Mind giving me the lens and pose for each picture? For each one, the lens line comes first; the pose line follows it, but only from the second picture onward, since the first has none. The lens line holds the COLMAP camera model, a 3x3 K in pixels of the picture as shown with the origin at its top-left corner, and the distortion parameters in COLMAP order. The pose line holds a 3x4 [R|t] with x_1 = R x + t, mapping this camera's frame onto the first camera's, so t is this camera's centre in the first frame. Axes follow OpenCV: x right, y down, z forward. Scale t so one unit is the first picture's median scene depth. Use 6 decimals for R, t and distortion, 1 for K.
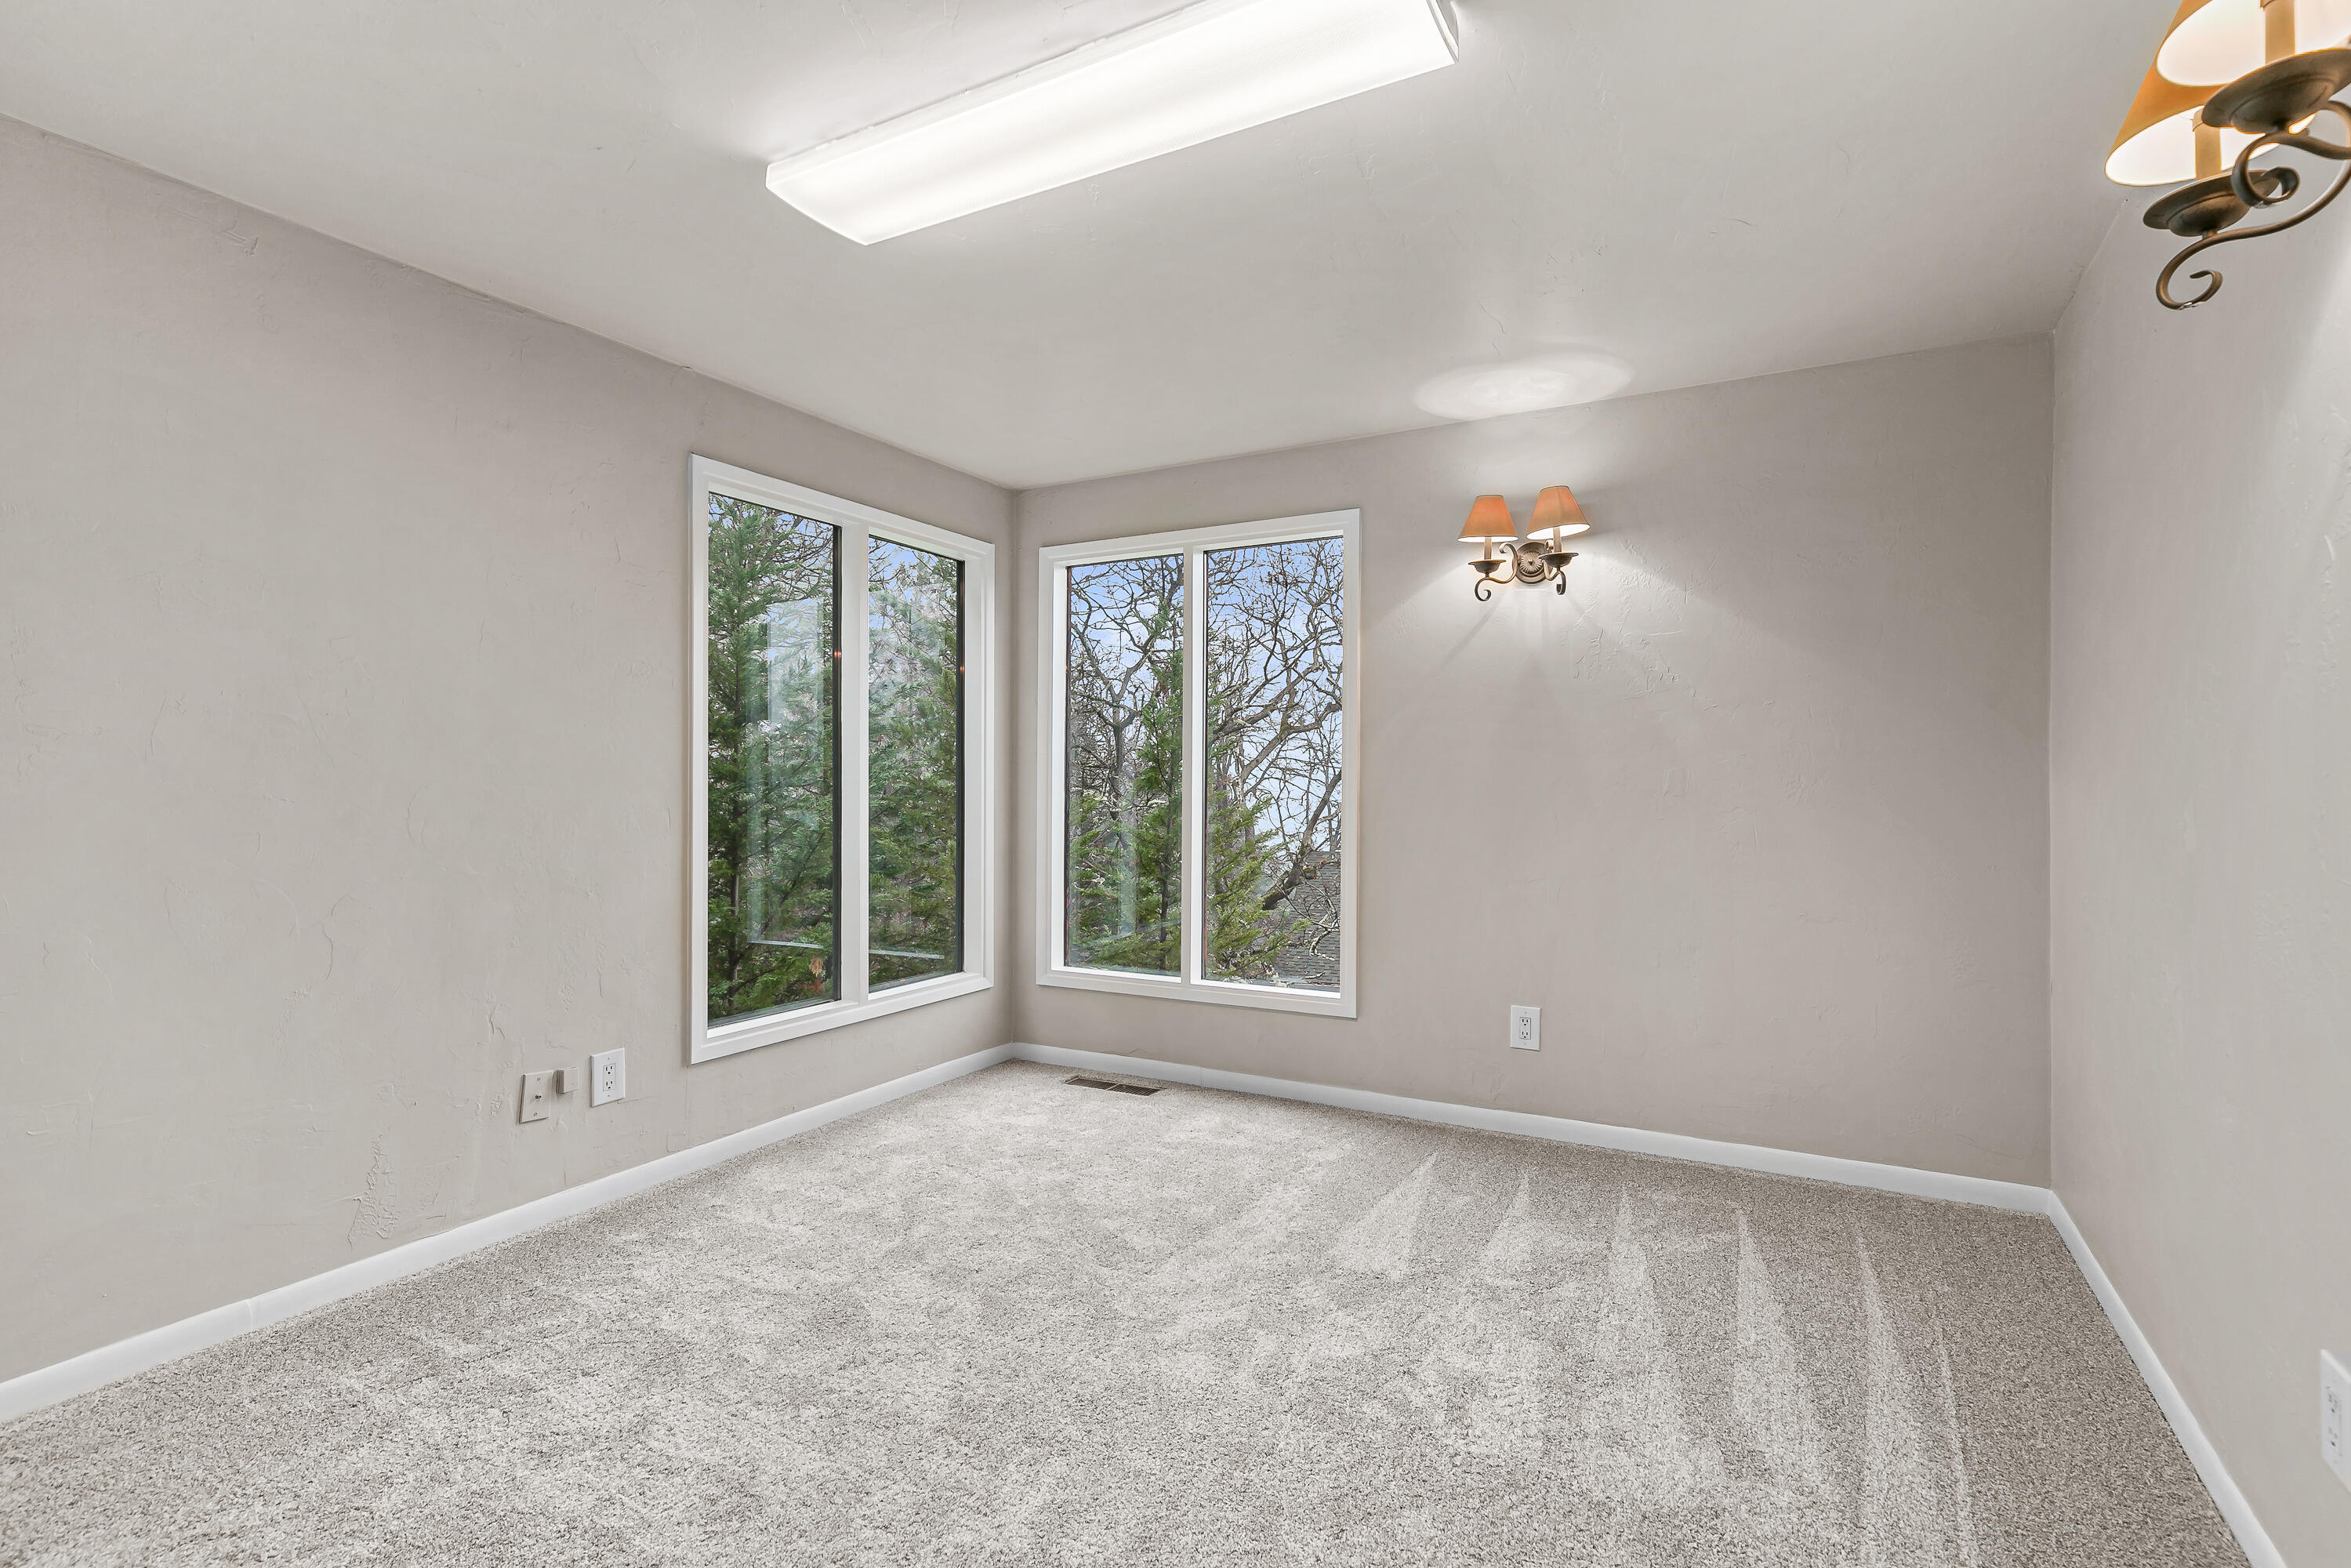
lens RADIAL K [[1070.3, 0, 1182.2], [0, 1070.3, 791.6], [0, 0, 1]] dist [0.011466, -0.000715]
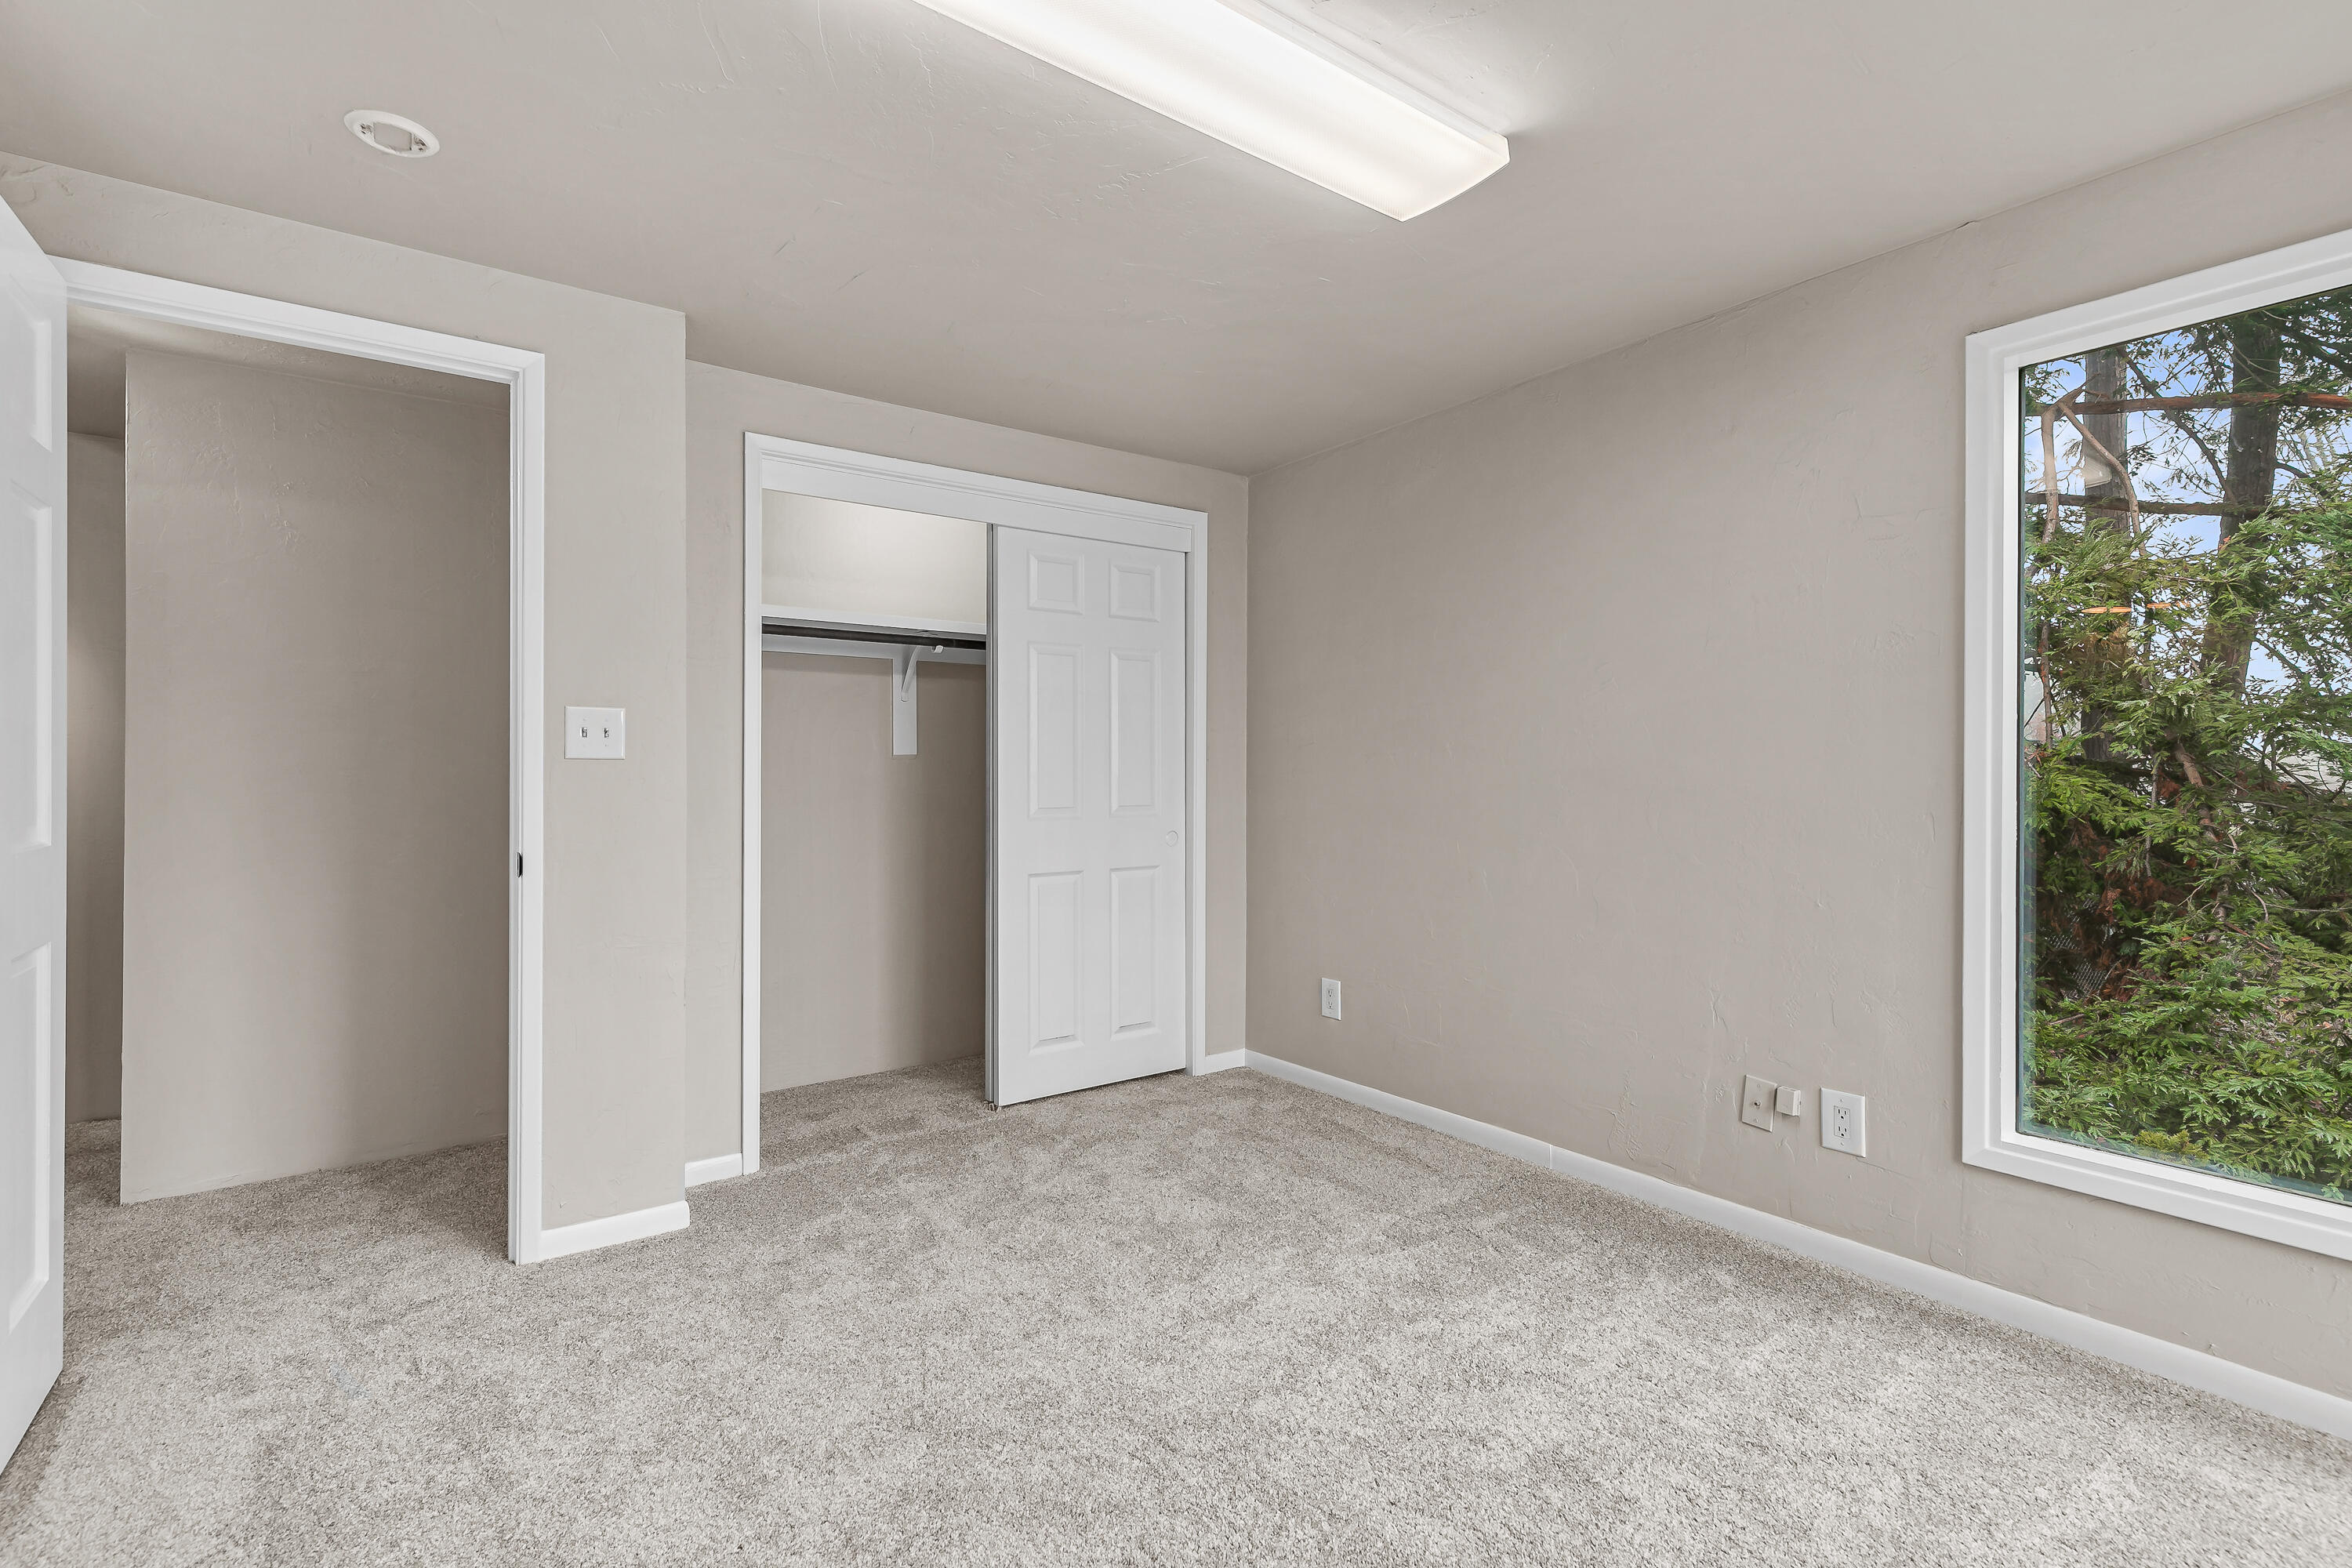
lens RADIAL K [[1080.5, 0, 1180.3], [0, 1080.5, 773.9], [0, 0, 1]] dist [0.000230, -0.000172]
pose [[-0.425830, -0.001359, -0.904802, 0.494889], [-0.003165, 0.999995, -0.000013, -0.011554], [0.904797, 0.002858, -0.425833, 0.931493]]
